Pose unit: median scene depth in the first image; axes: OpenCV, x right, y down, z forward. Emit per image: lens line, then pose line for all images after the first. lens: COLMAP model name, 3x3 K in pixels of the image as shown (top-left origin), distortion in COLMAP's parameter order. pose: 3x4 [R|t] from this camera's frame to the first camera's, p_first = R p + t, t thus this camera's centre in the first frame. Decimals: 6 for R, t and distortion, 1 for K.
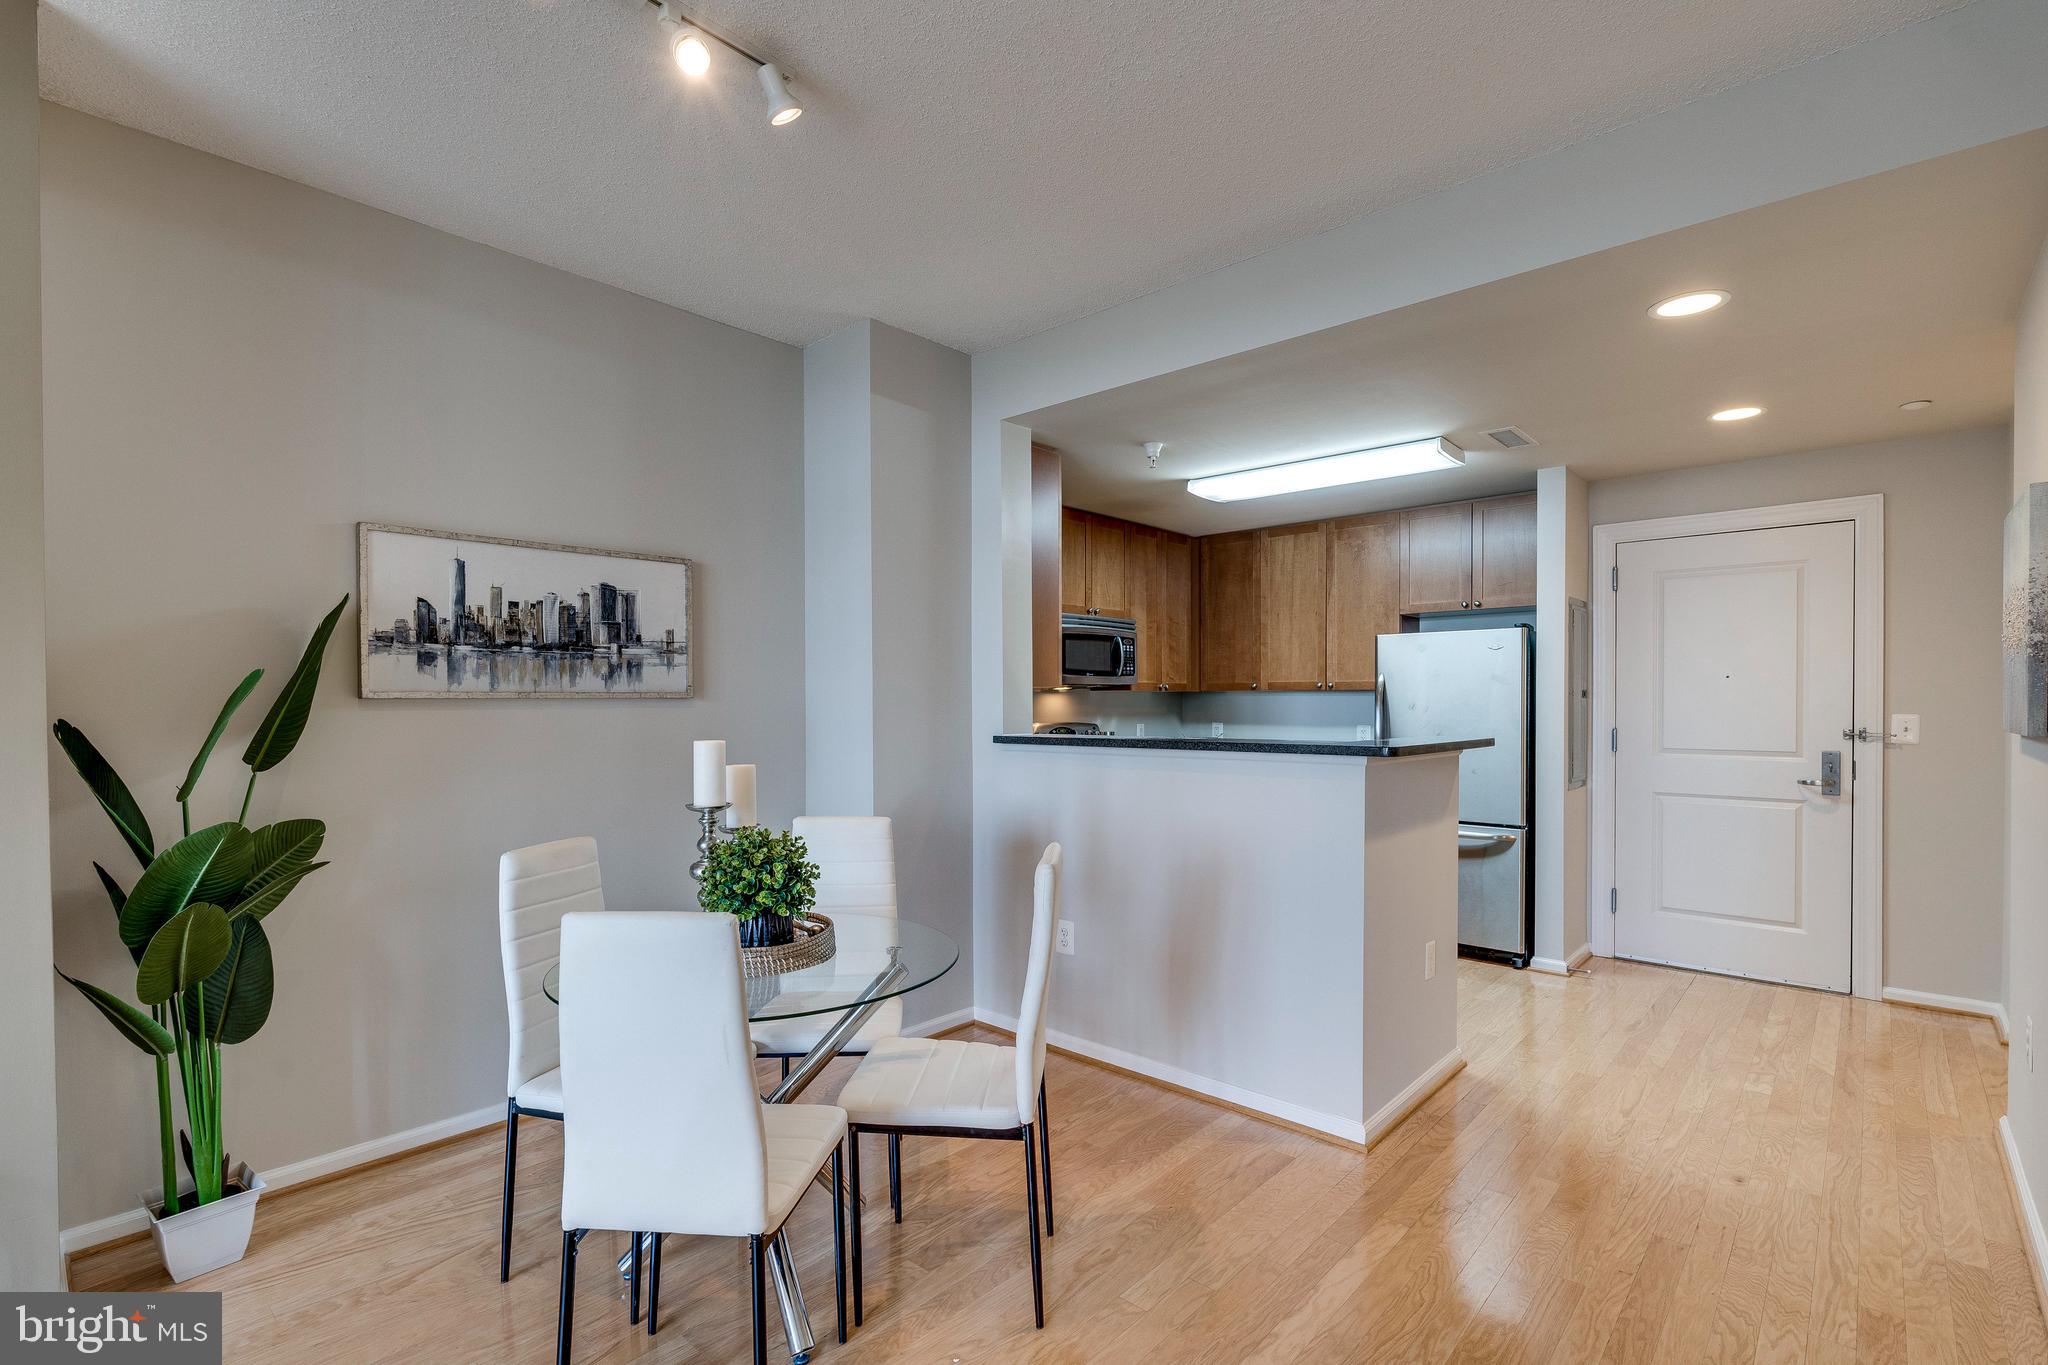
lens RADIAL K [[904.1, 0, 1042.1], [0, 904.1, 706.9], [0, 0, 1]] dist [0.001229, -0.000238]
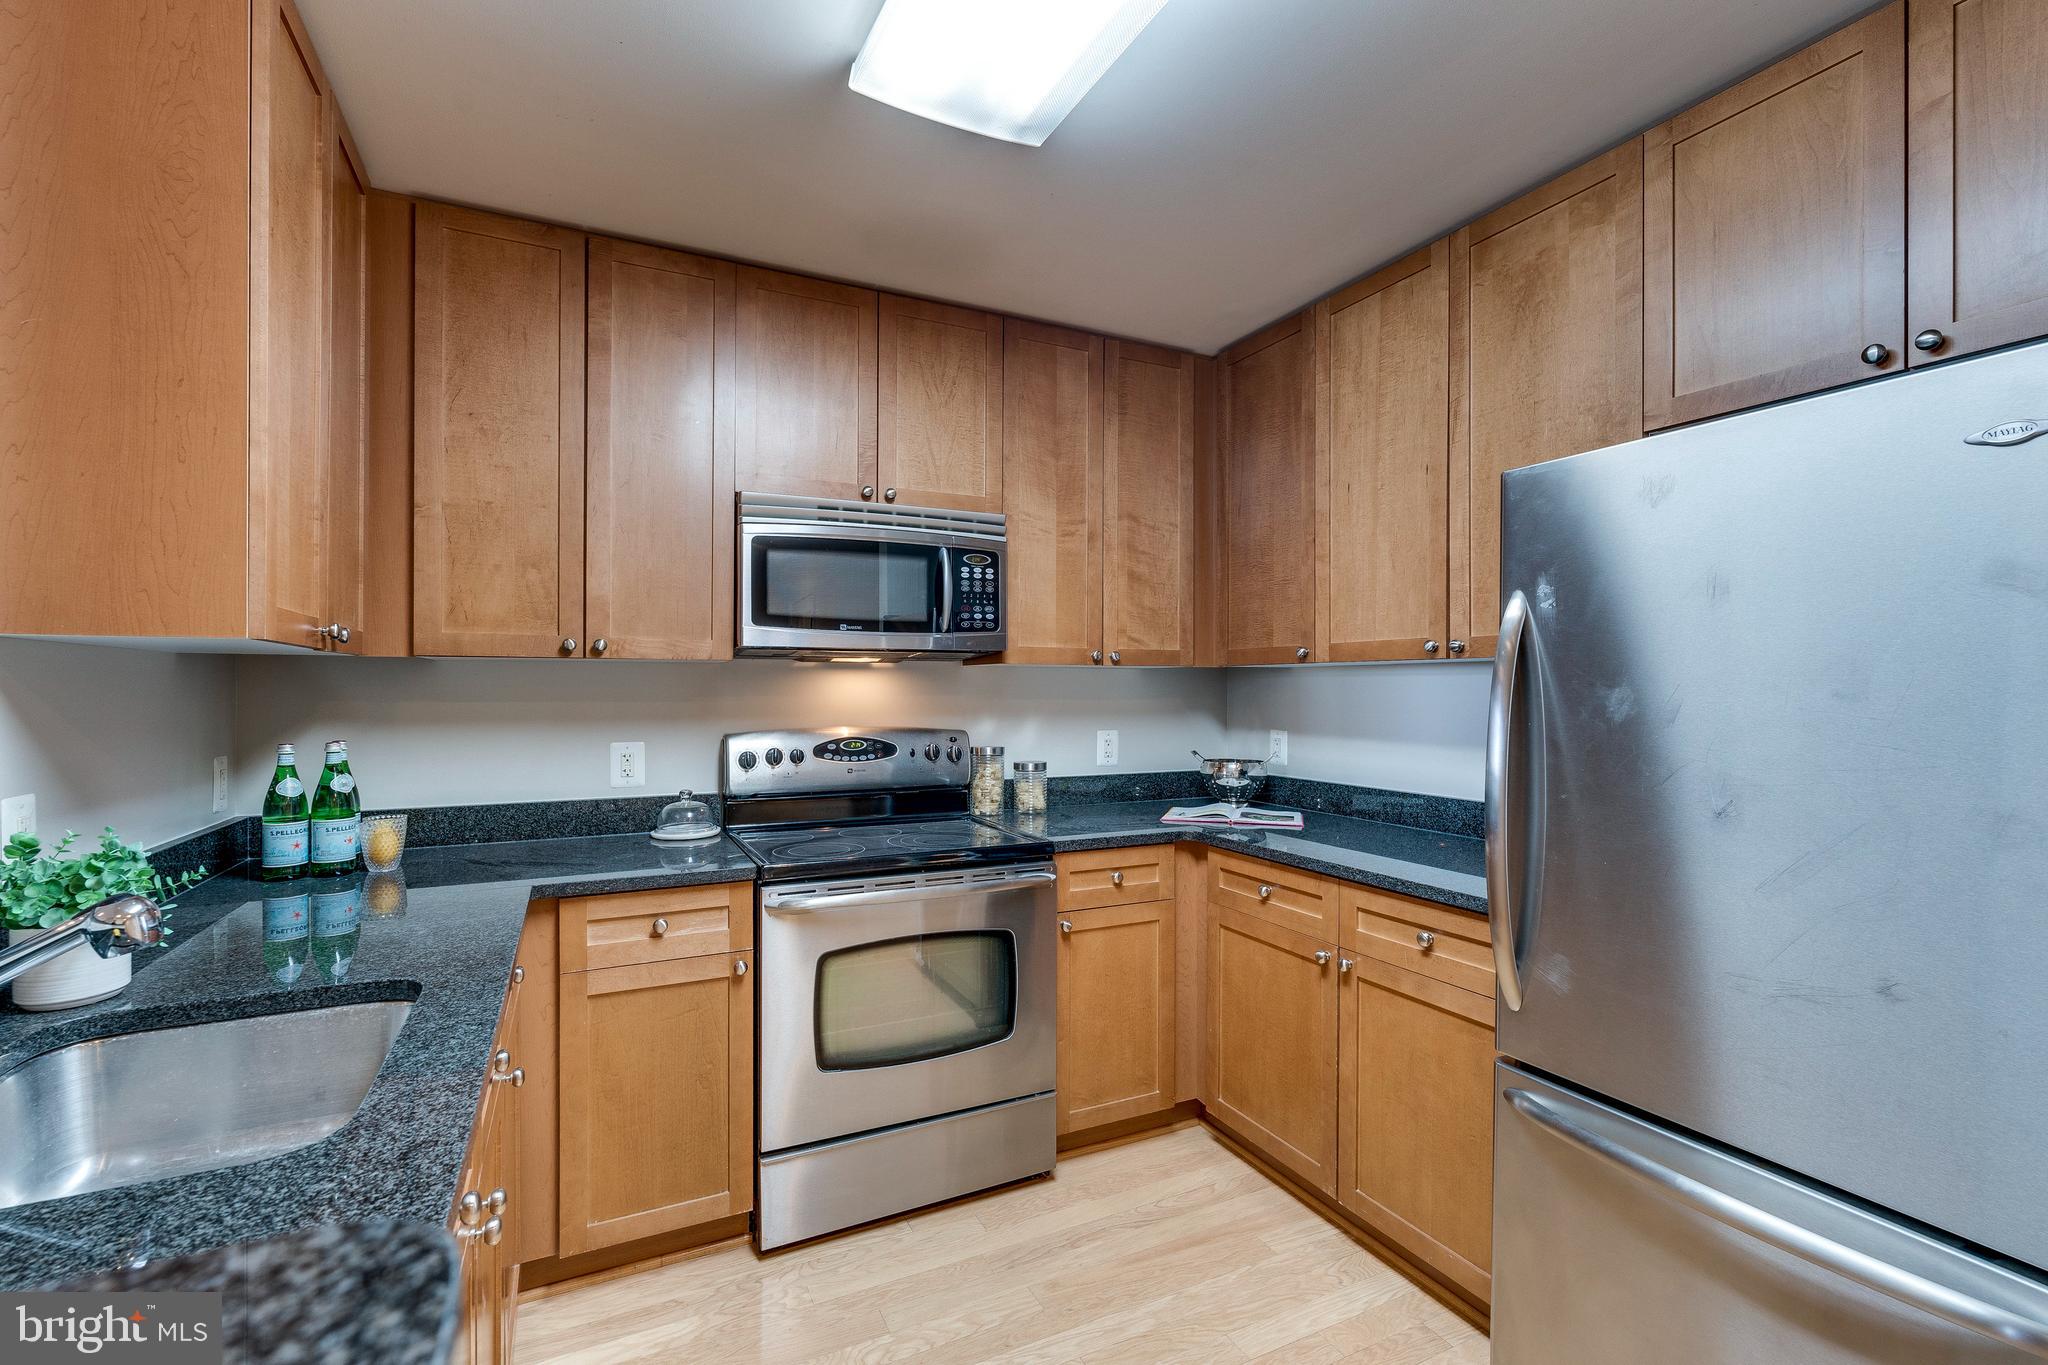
lens RADIAL K [[904.1, 0, 1027.3], [0, 904.1, 683.7], [0, 0, 1]] dist [0.001229, -0.000238]
pose [[0.930651, 0.000809, -0.365908, 0.367606], [-0.005284, 0.999923, -0.011230, -0.002984], [0.365871, 0.012384, 0.930583, 0.722615]]
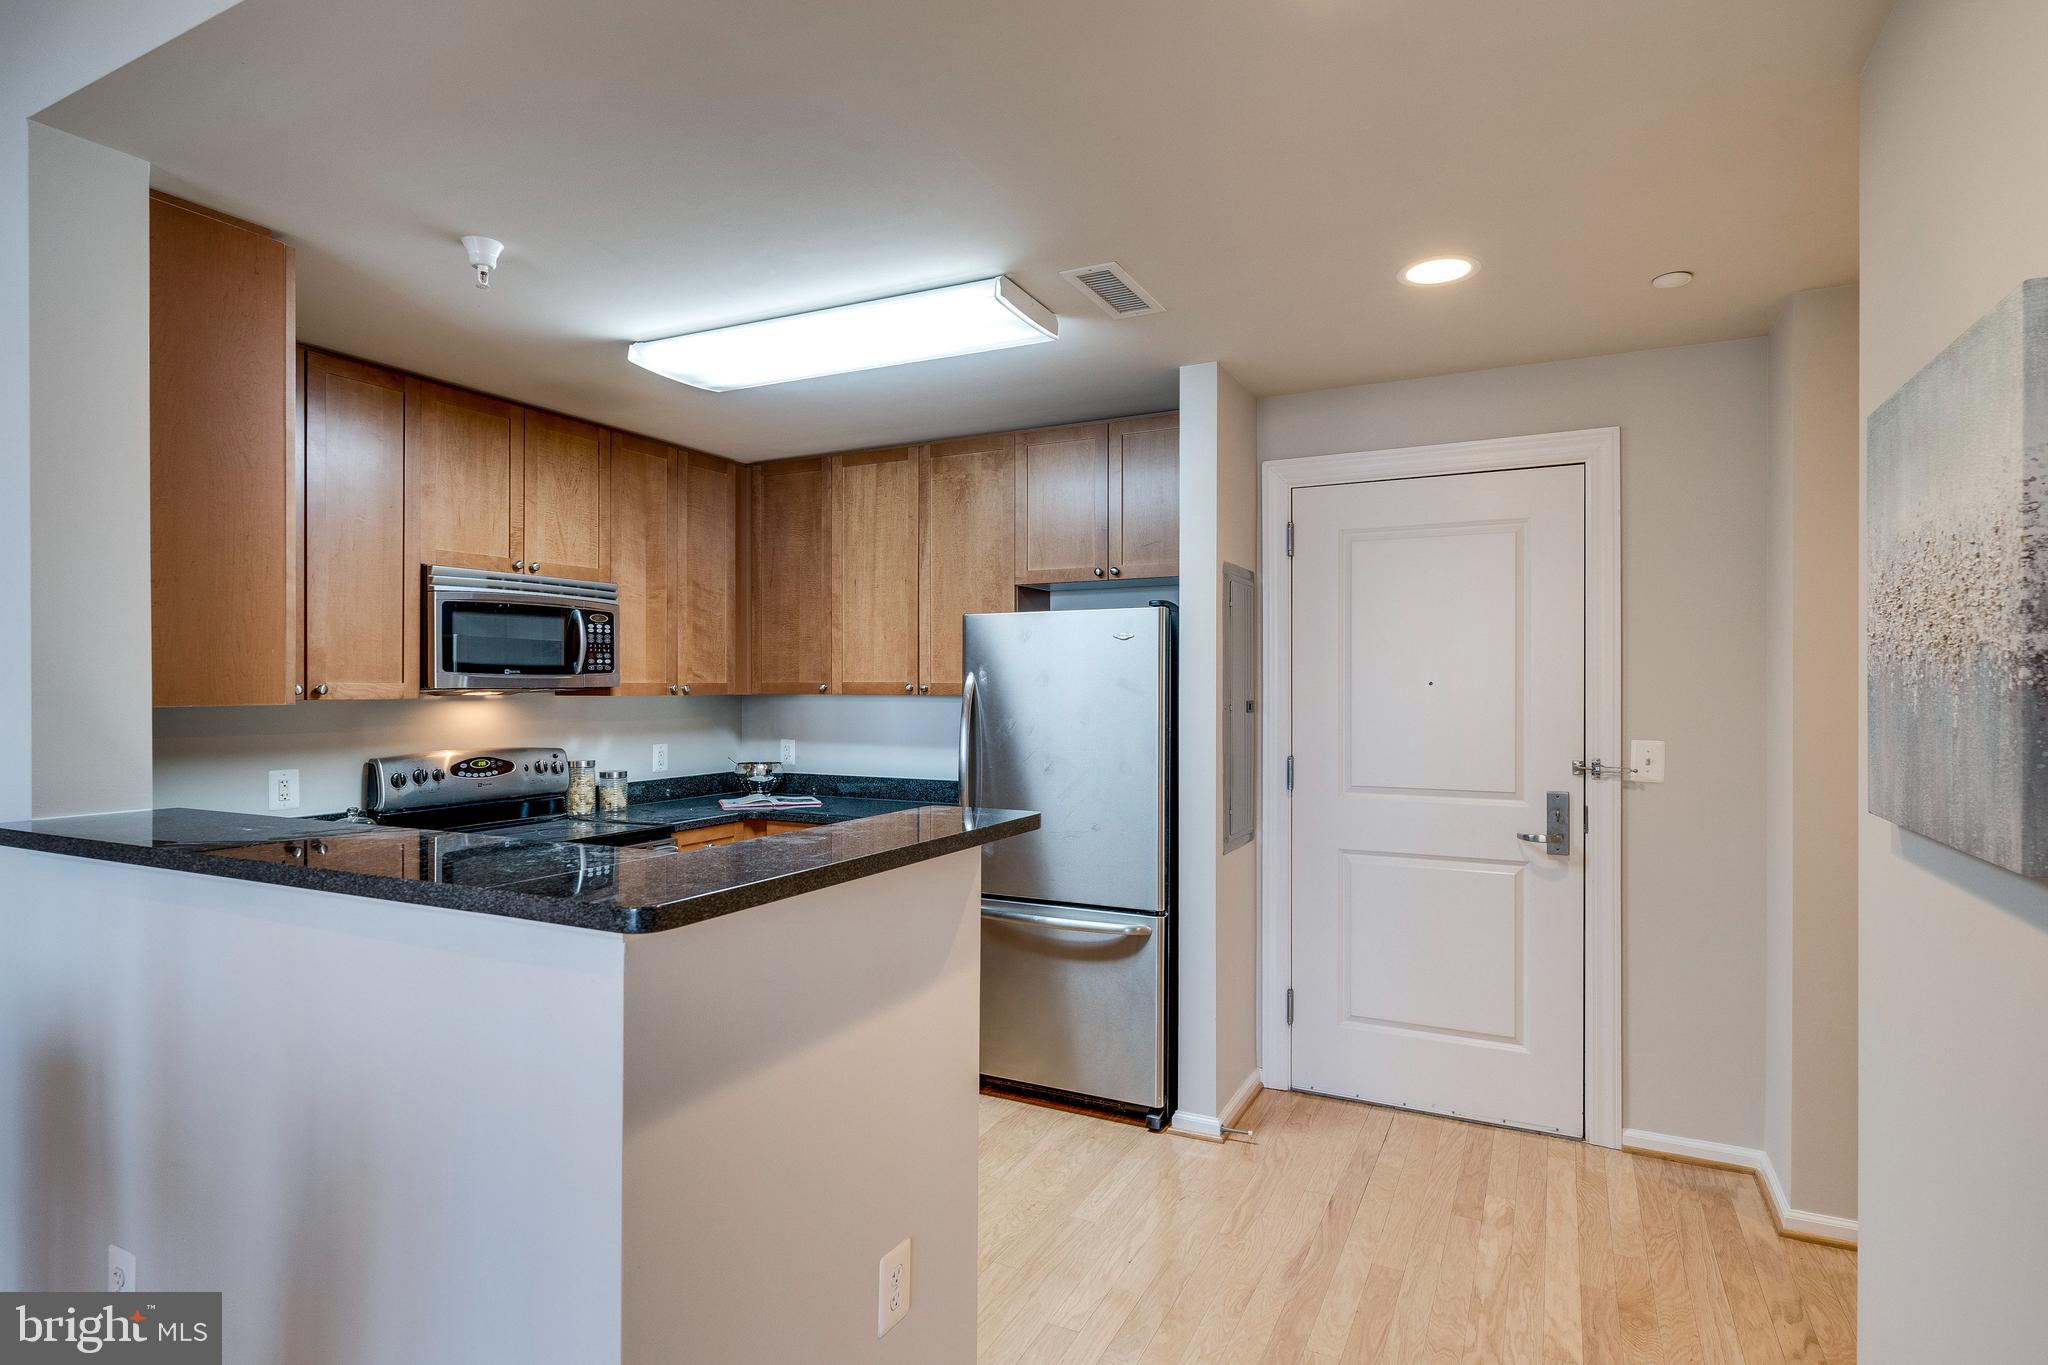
lens RADIAL K [[1029.6, 0, 1016.7], [0, 1029.6, 683.9], [0, 0, 1]] dist [0.003527, -0.000130]
pose [[0.966857, 0.001762, 0.255313, 0.242029], [0.000720, 0.999953, -0.009628, -0.025144], [-0.255318, 0.009493, 0.966811, 0.308251]]
